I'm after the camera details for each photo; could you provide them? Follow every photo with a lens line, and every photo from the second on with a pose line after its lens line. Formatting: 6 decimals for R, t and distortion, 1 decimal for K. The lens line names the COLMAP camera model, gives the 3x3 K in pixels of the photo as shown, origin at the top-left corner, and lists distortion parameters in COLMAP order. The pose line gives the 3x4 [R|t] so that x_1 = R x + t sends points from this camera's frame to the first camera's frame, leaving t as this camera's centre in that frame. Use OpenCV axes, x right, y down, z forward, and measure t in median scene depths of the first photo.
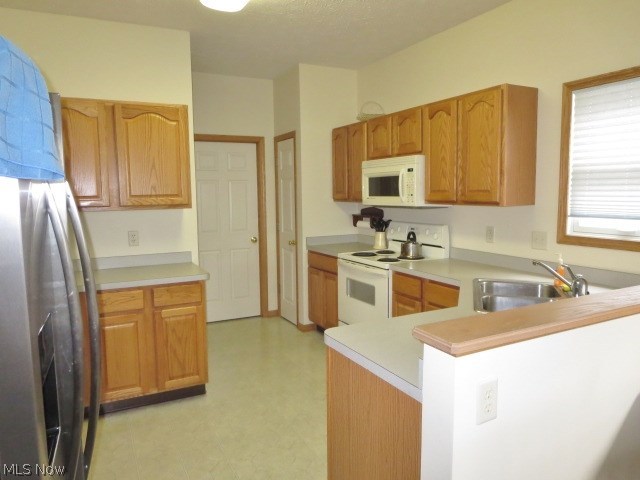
lens RADIAL K [[451.4, 0, 319.6], [0, 451.4, 240.0], [0, 0, 1]] dist [-0.029816, 0.002468]
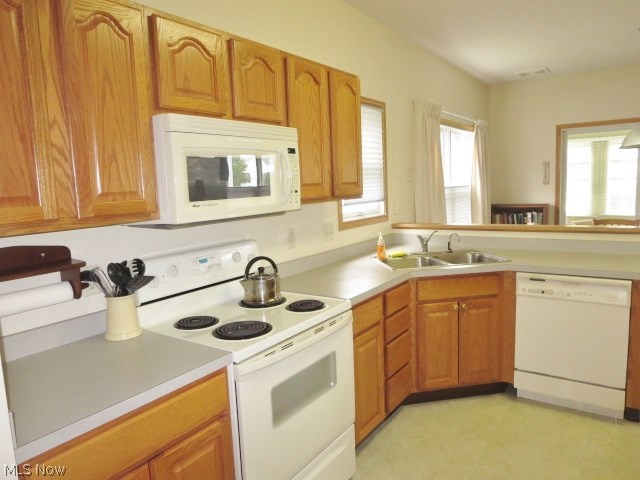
lens RADIAL K [[451.4, 0, 322.2], [0, 451.4, 239.7], [0, 0, 1]] dist [-0.029816, 0.002468]
pose [[-0.465486, -0.094332, 0.880014, -0.368856], [0.123159, 0.977726, 0.169951, -0.140015], [-0.876445, 0.187491, -0.443500, 1.282099]]
